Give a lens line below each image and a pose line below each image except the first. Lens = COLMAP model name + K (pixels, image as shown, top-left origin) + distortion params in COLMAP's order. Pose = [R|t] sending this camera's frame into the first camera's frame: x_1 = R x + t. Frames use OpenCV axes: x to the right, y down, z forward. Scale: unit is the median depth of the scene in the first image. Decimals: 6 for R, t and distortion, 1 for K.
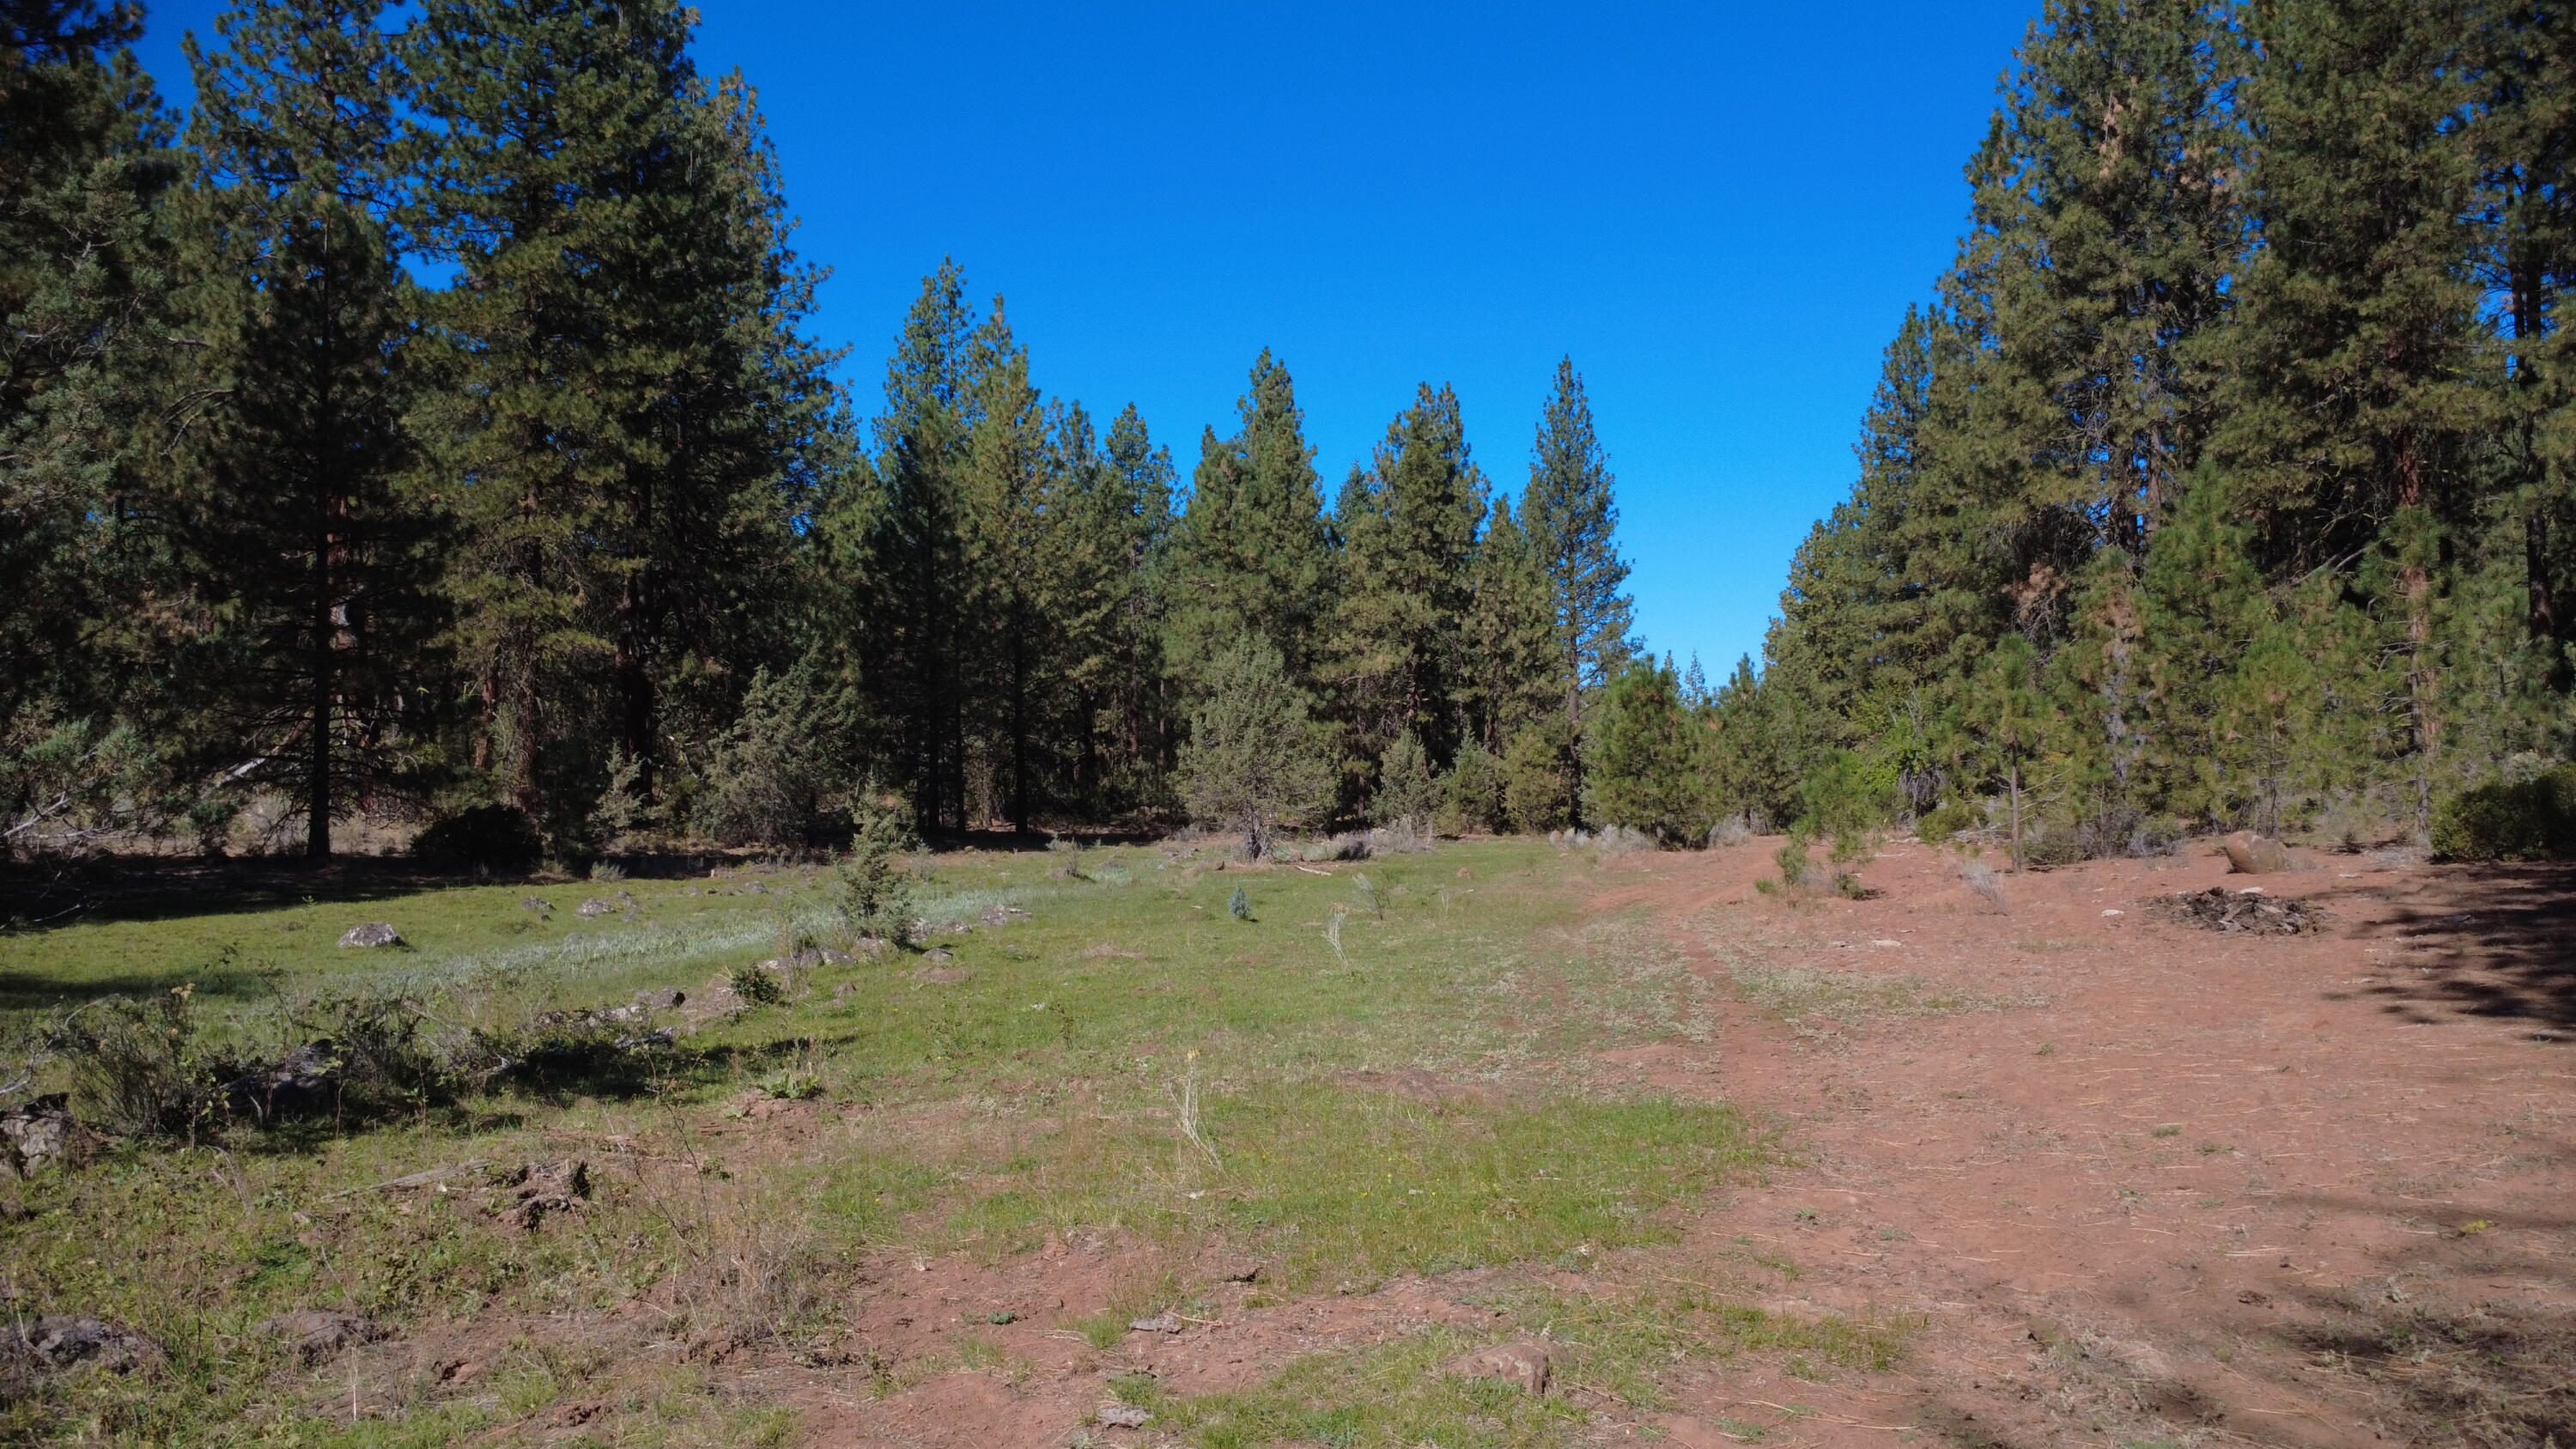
lens RADIAL K [[1920.5, 0, 1268.7], [0, 1920.5, 727.9], [0, 0, 1]] dist [0.002075, -0.007074]
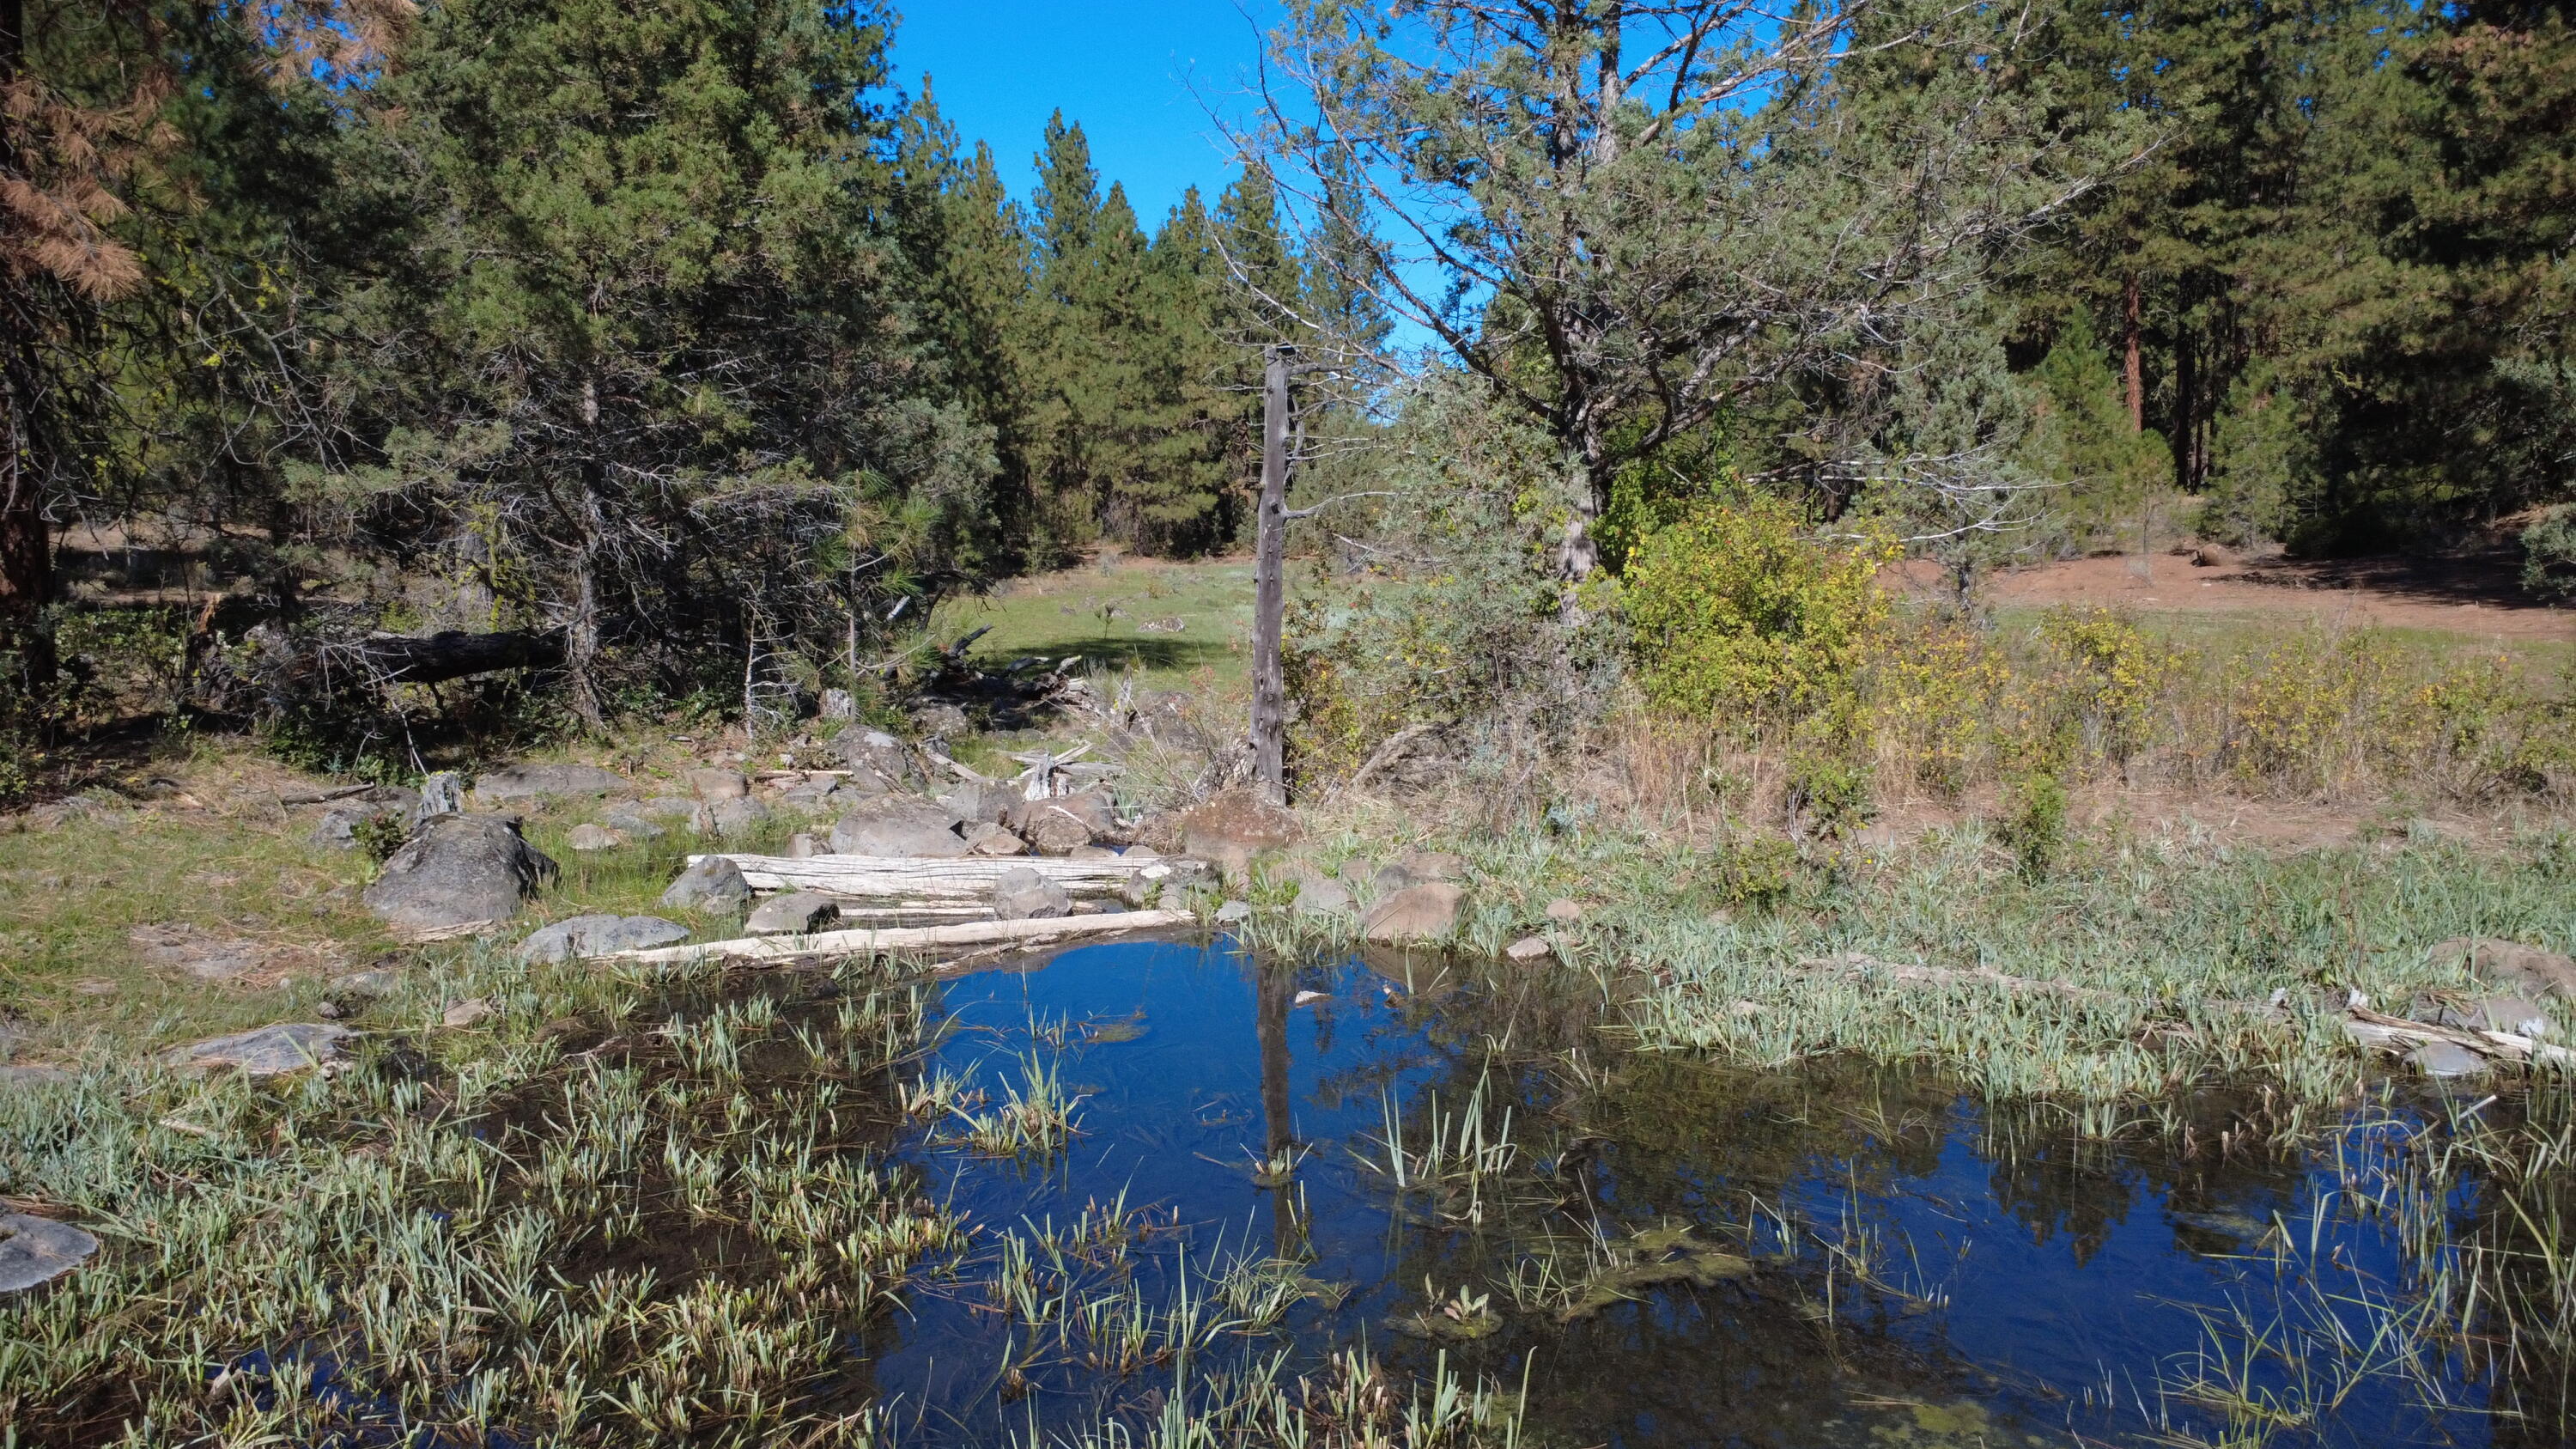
lens RADIAL K [[1920.5, 0, 1288.9], [0, 1920.5, 728.7], [0, 0, 1]] dist [0.002075, -0.007074]
pose [[0.967579, -0.039680, 0.249434, -0.198407], [0.003535, 0.989612, 0.143718, -0.009973], [-0.252545, -0.138177, 0.957668, -0.138485]]
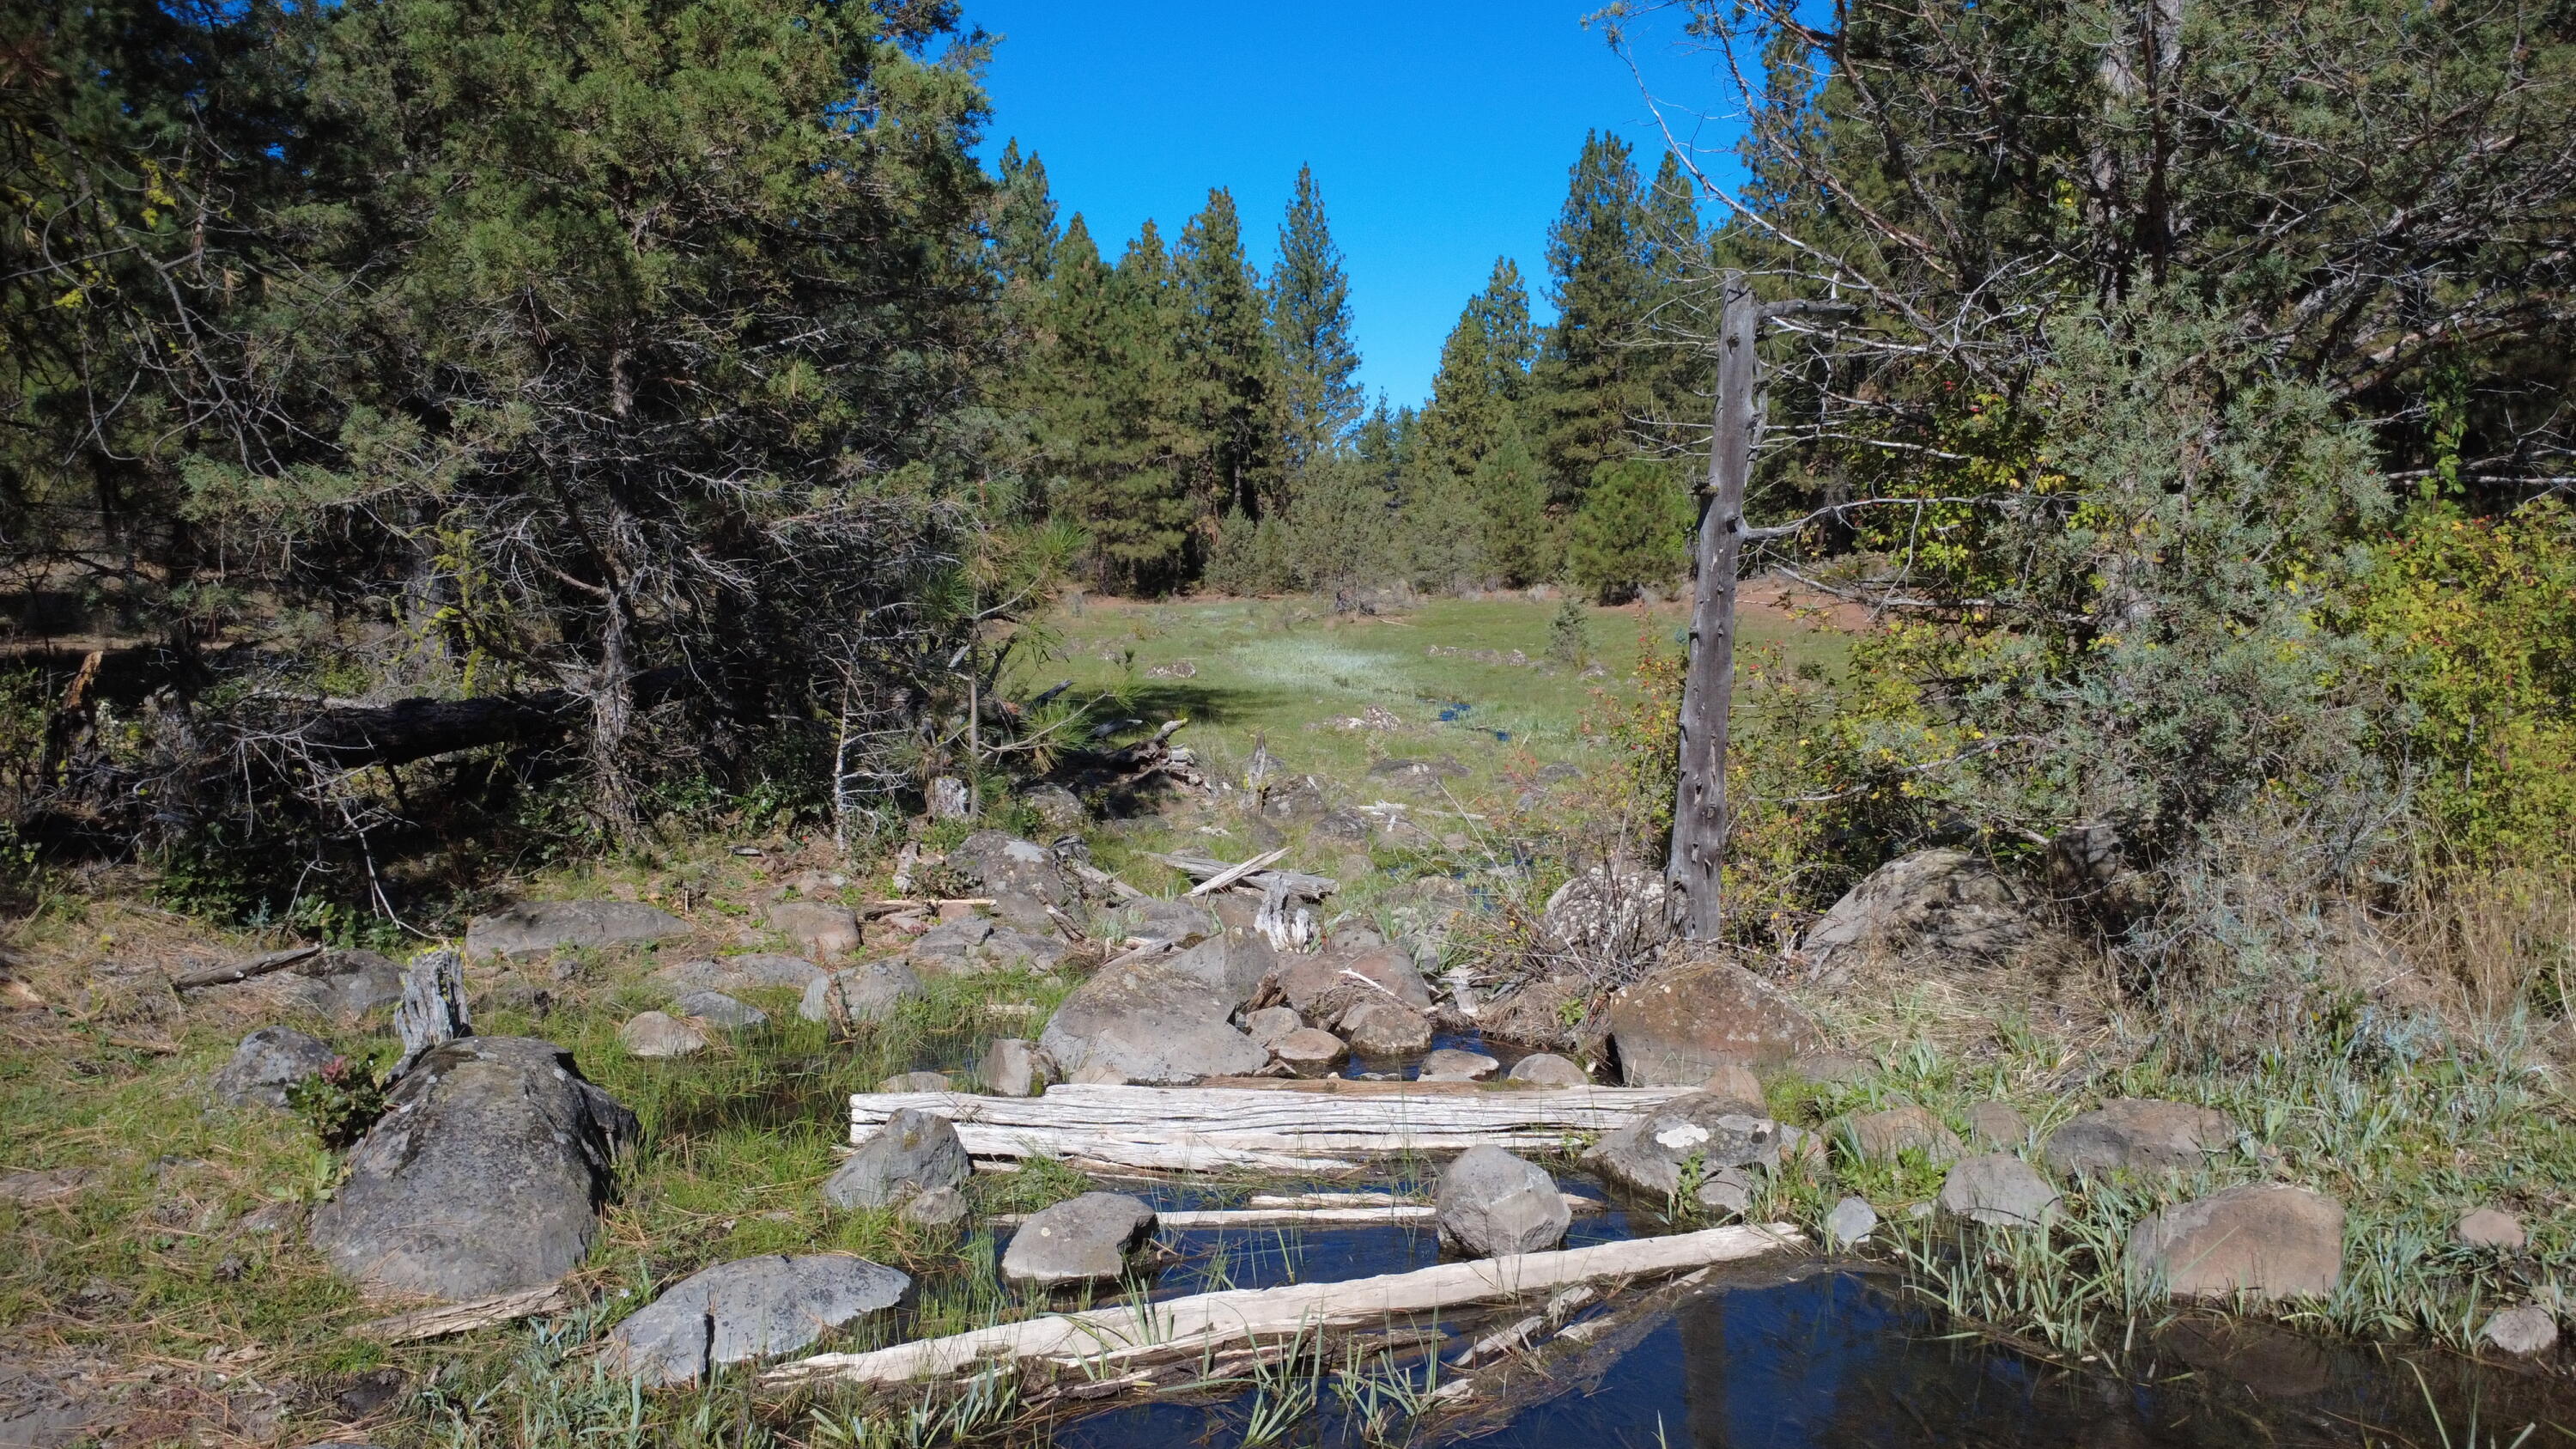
lens RADIAL K [[1920.5, 0, 1295.4], [0, 1920.5, 722.2], [0, 0, 1]] dist [0.002075, -0.007074]
pose [[0.958282, -0.038994, 0.283150, -0.205668], [0.004711, 0.992670, 0.120763, -0.008437], [-0.285784, -0.114391, 0.951442, -0.103785]]
